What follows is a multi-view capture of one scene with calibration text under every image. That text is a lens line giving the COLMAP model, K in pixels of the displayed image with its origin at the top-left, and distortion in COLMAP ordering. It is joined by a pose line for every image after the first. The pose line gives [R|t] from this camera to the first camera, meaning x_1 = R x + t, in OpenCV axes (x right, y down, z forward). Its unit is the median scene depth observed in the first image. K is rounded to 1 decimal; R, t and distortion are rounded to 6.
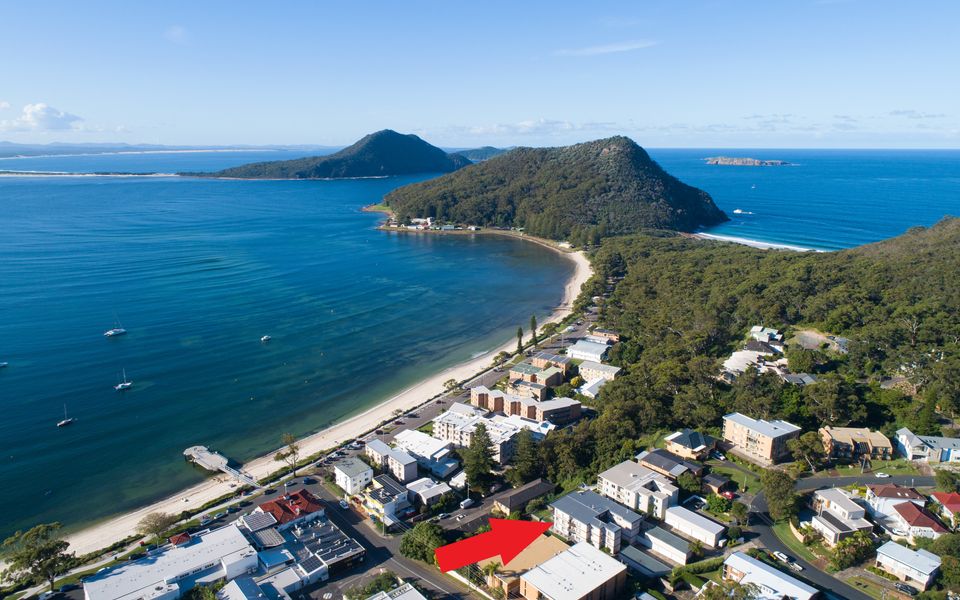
lens RADIAL K [[659.1, 0, 476.7], [0, 659.1, 301.6], [0, 0, 1]] dist [-0.000870, 0.005898]
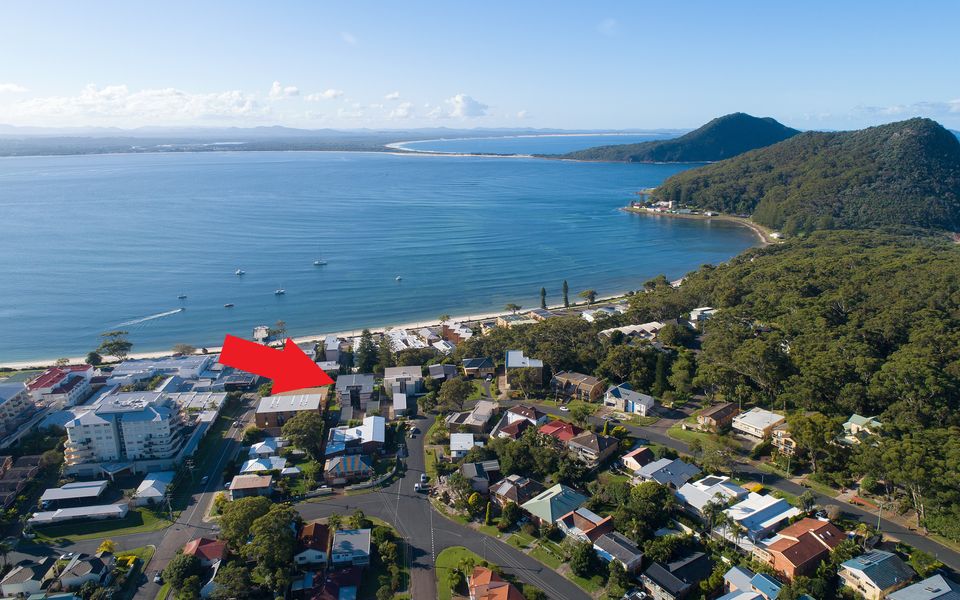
lens RADIAL K [[659.1, 0, 479.3], [0, 659.1, 299.4], [0, 0, 1]] dist [-0.000870, 0.005898]
pose [[0.851996, 0.128513, -0.507531, 0.193931], [-0.118472, 0.991584, 0.052202, 0.004415], [0.509968, 0.015653, 0.860051, -0.017961]]
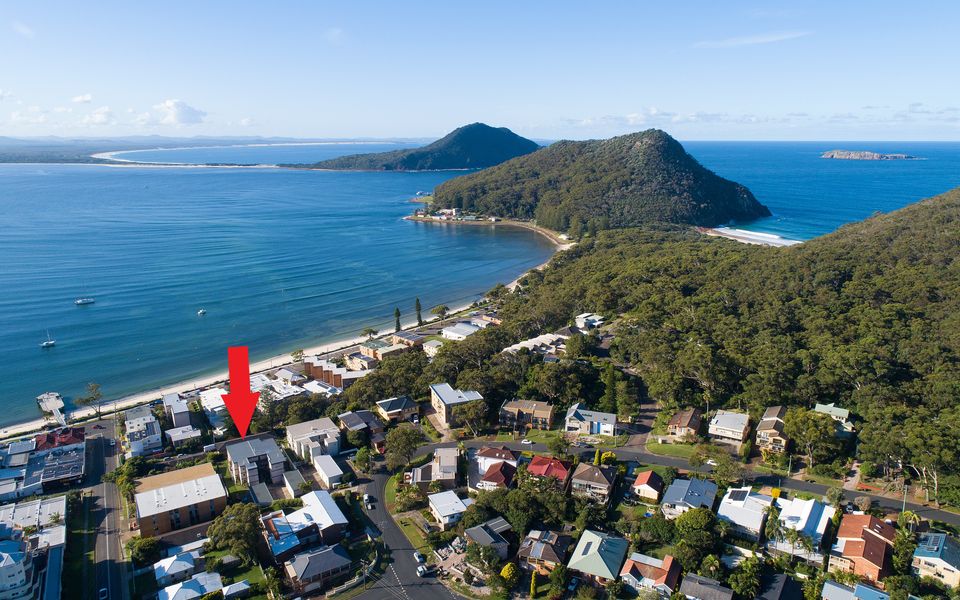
lens RADIAL K [[659.1, 0, 486.1], [0, 659.1, 299.0], [0, 0, 1]] dist [-0.000870, 0.005898]
pose [[0.989237, 0.034937, -0.142092, 0.125642], [-0.034051, 0.999383, 0.008663, 0.003663], [0.142307, -0.003731, 0.989816, -0.015404]]
